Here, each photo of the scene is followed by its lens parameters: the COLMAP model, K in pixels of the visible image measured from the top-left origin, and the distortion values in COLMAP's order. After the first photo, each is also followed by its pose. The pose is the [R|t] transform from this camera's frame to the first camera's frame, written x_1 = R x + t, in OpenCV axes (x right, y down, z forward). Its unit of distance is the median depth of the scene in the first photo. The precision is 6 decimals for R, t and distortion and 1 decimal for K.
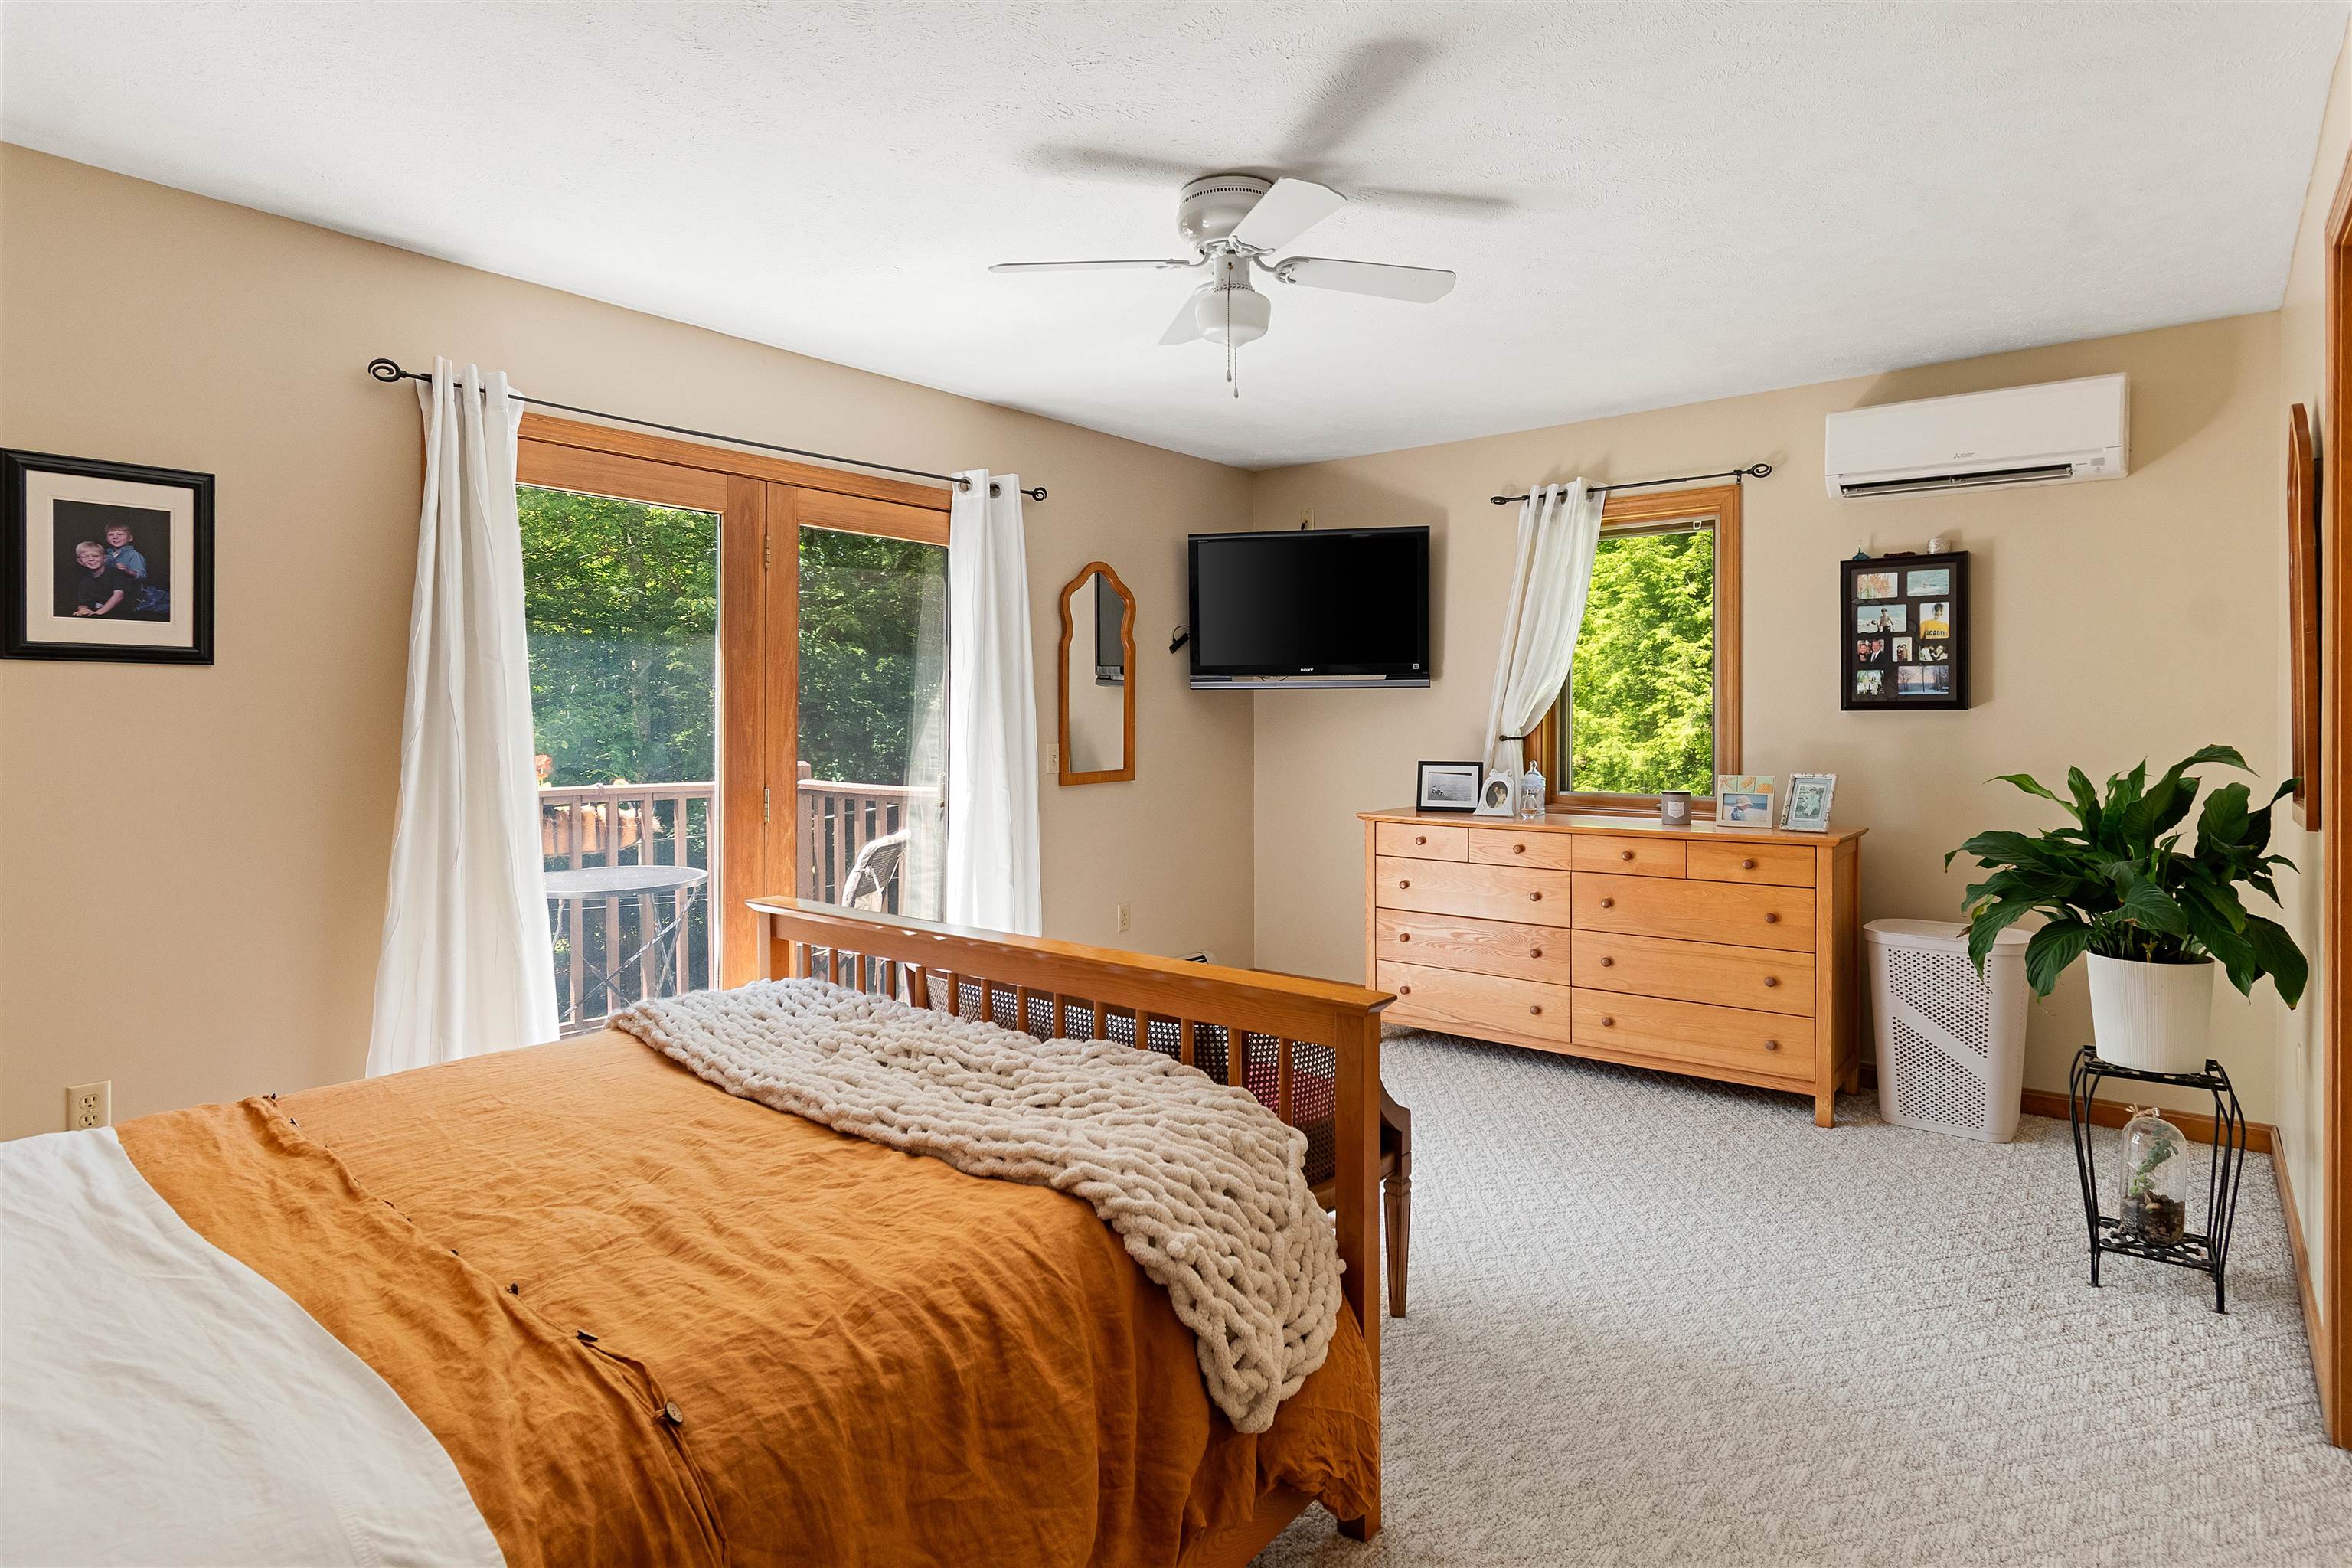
lens RADIAL K [[1253.2, 0, 1144.7], [0, 1253.2, 722.2], [0, 0, 1]] dist [0.000662, -0.000193]
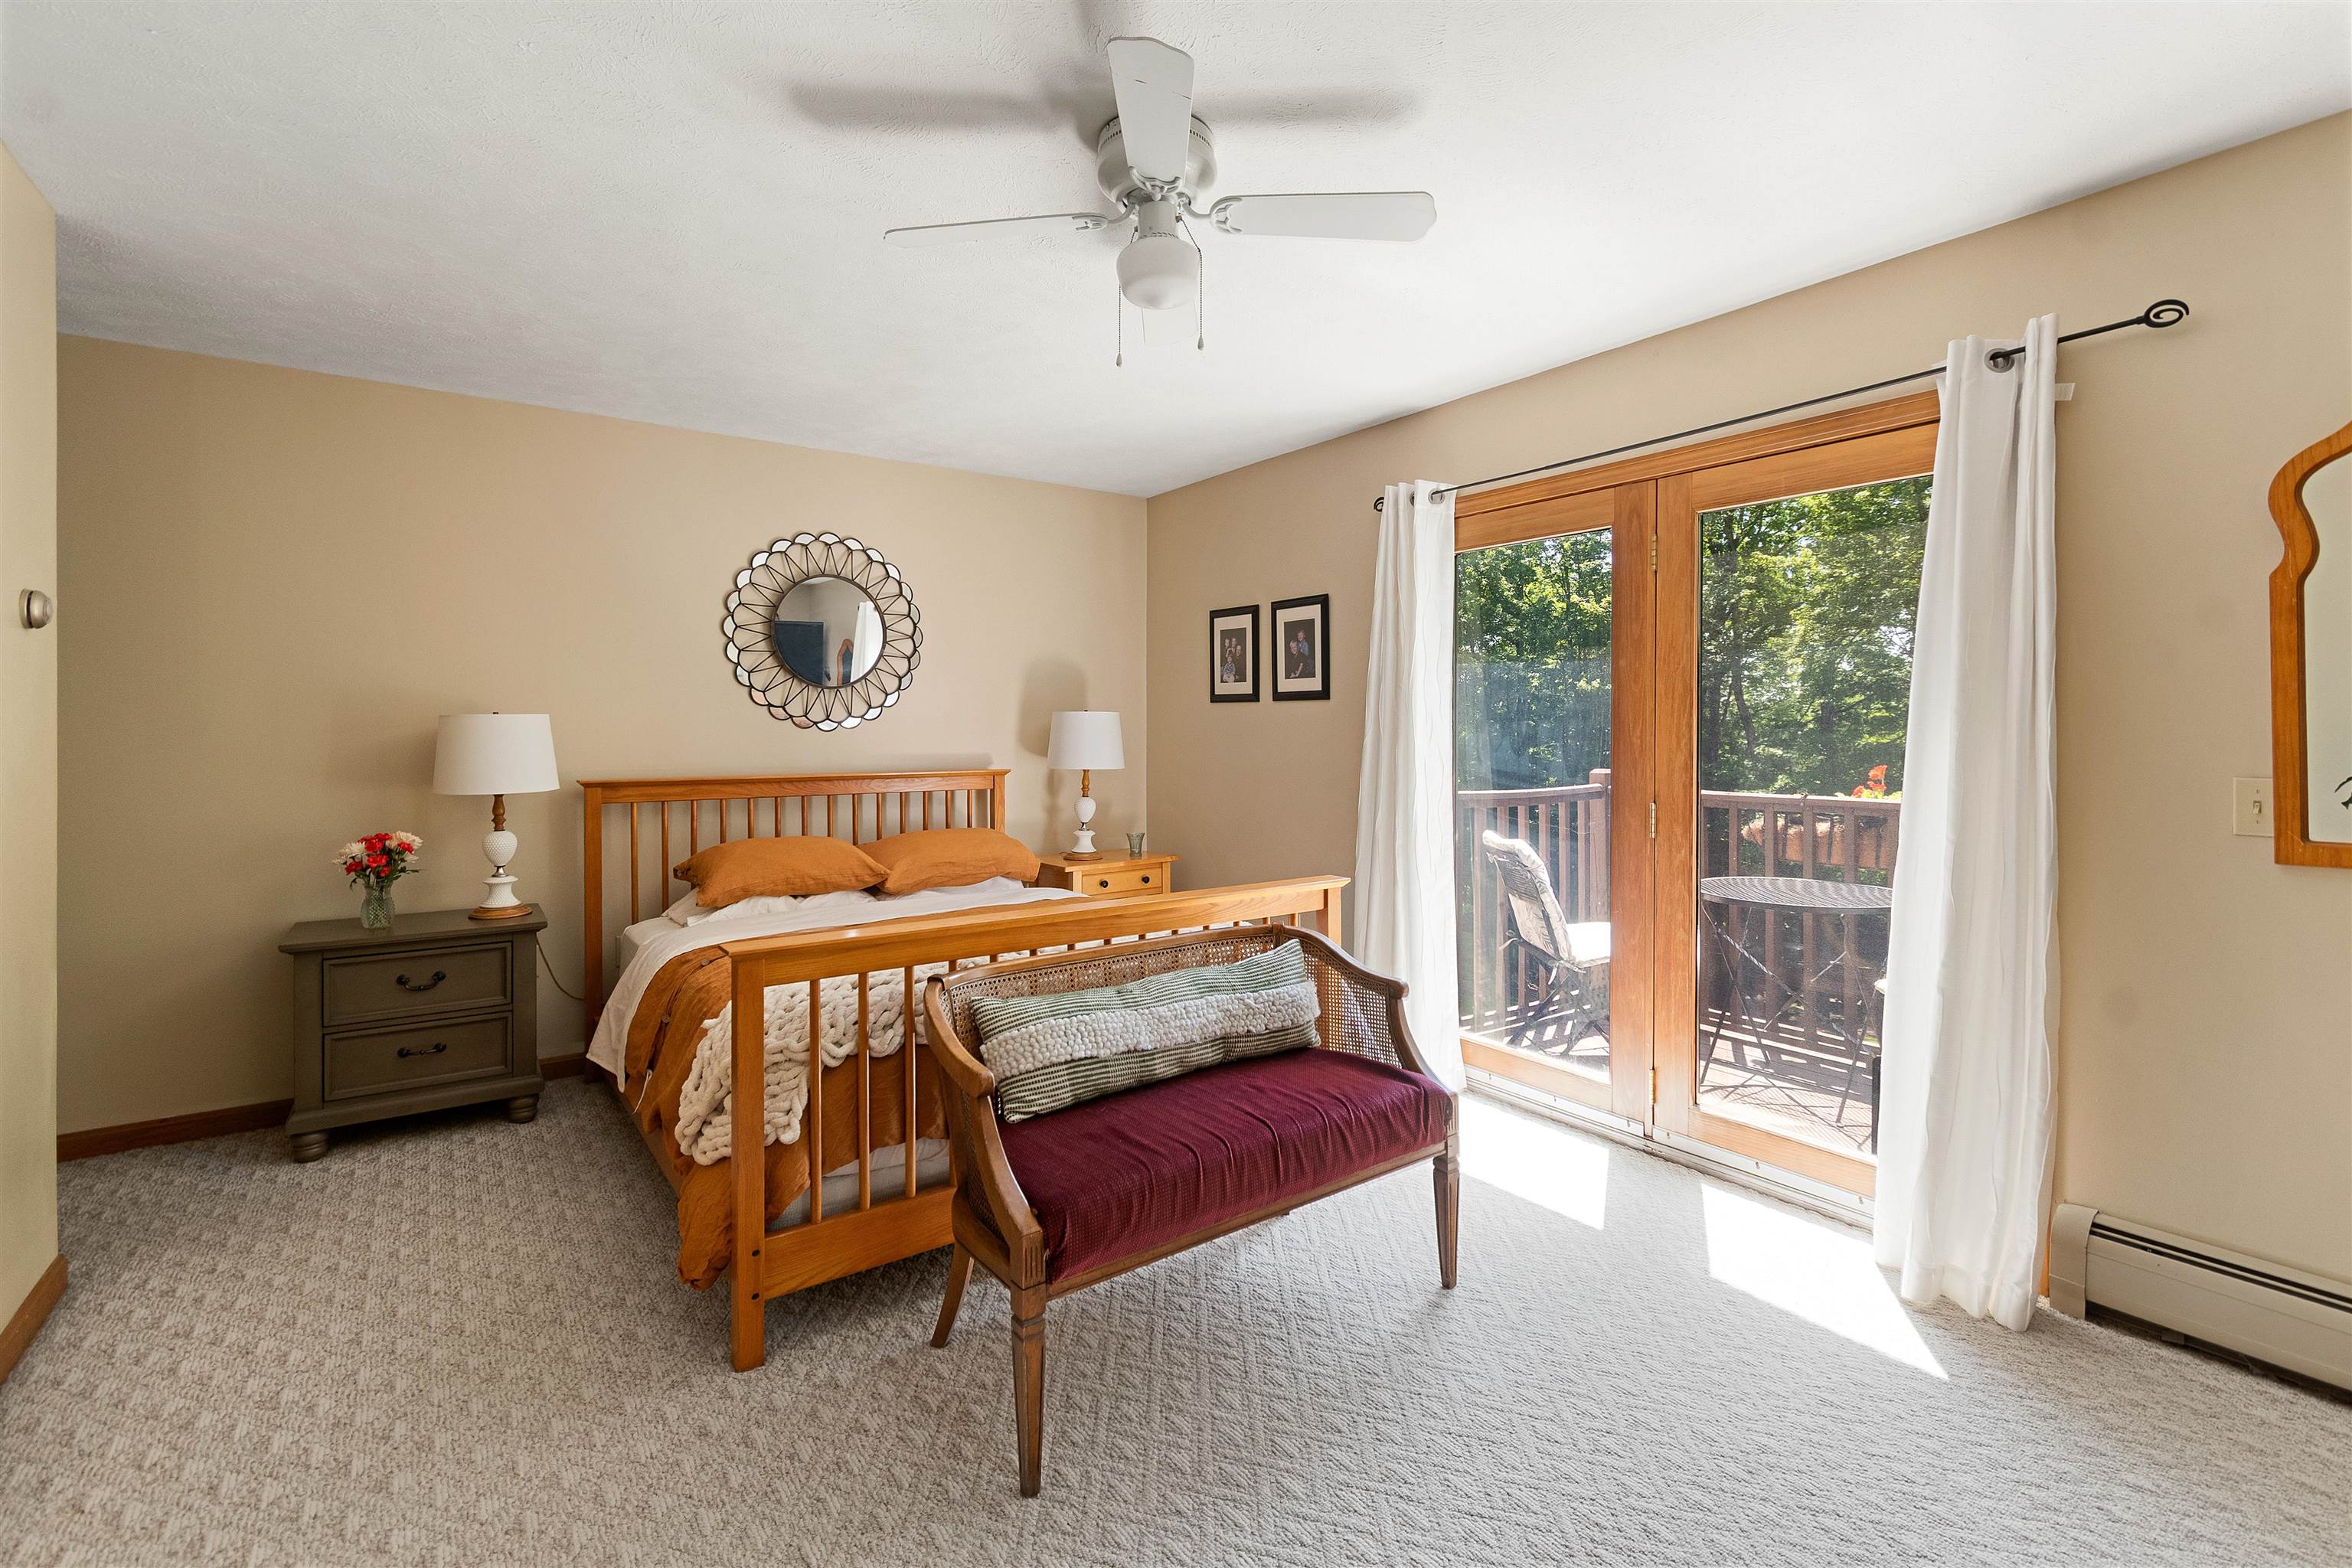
lens RADIAL K [[1033.6, 0, 1182.3], [0, 1033.6, 727.8], [0, 0, 1]] dist [-0.001302, -0.001834]
pose [[-0.240079, -0.000501, -0.970753, 0.504428], [-0.001440, 0.999999, -0.000160, -0.003053], [0.970752, 0.001360, -0.240080, 0.779983]]
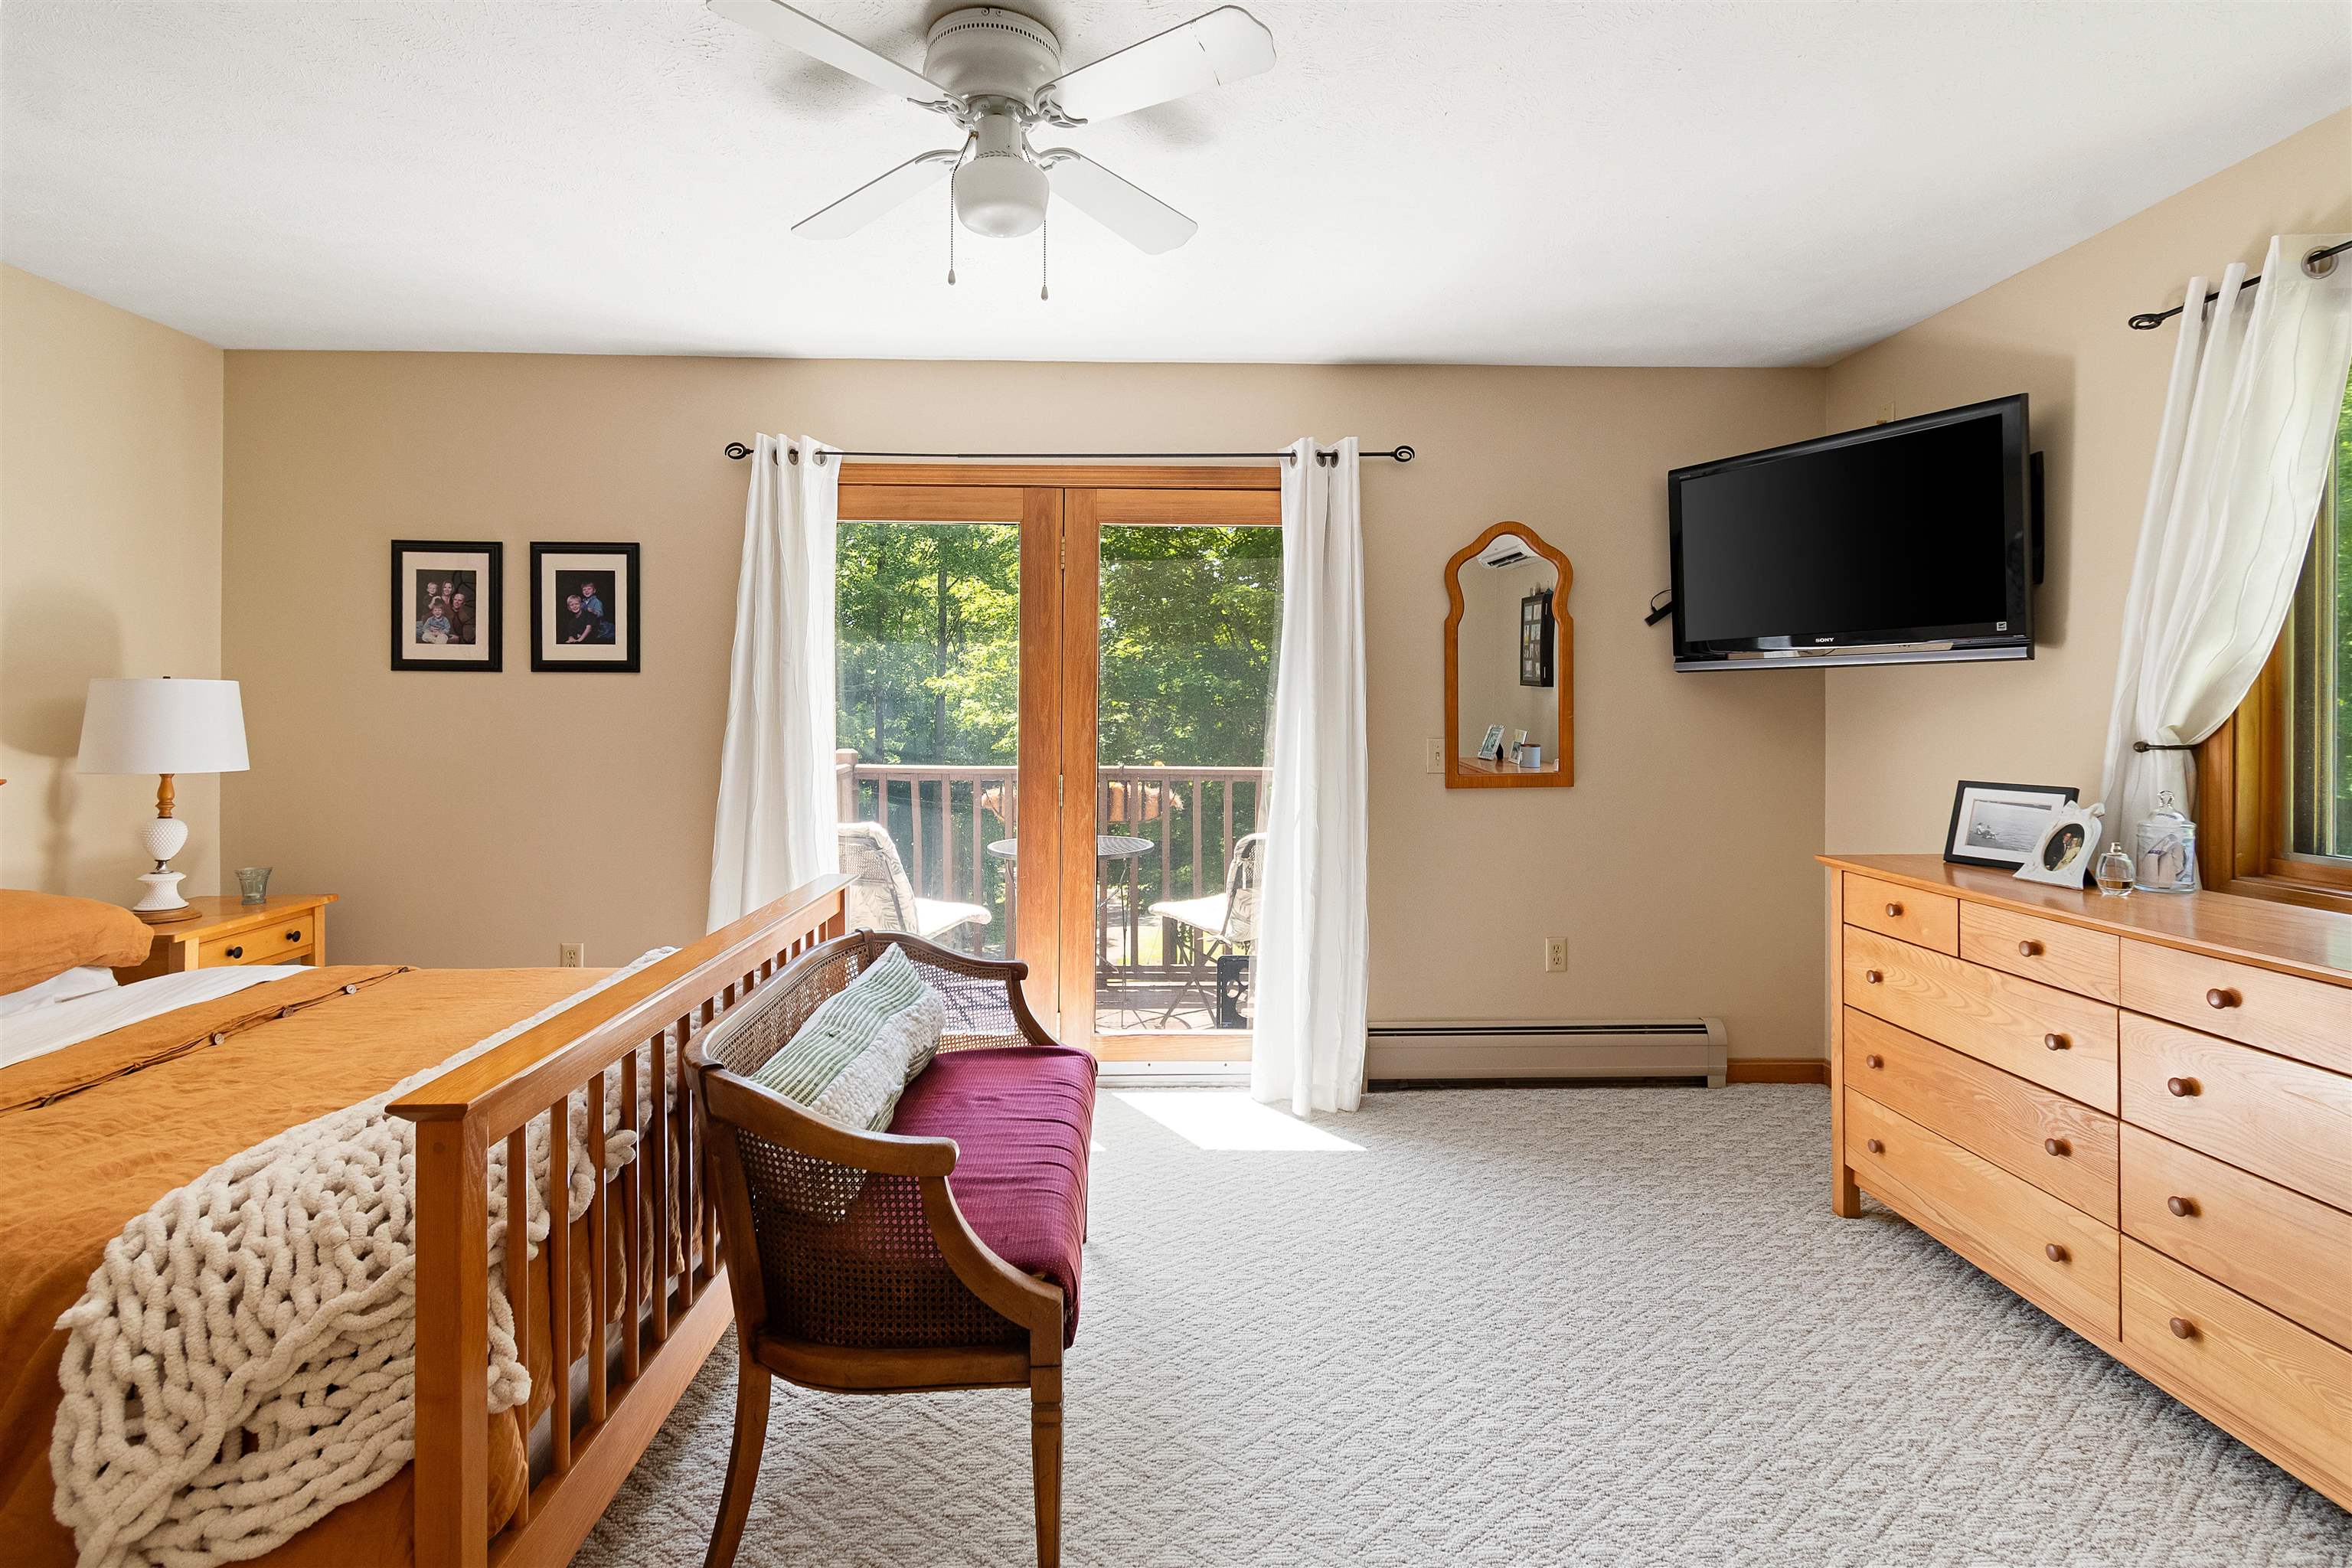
lens RADIAL K [[1098.2, 0, 1169.2], [0, 1098.2, 706.7], [0, 0, 1]] dist [0.003755, -0.000886]
pose [[0.663987, 0.000796, -0.747744, 0.428288], [-0.003491, 0.999992, -0.002035, -0.003385], [0.747736, 0.003961, 0.663984, 0.412629]]
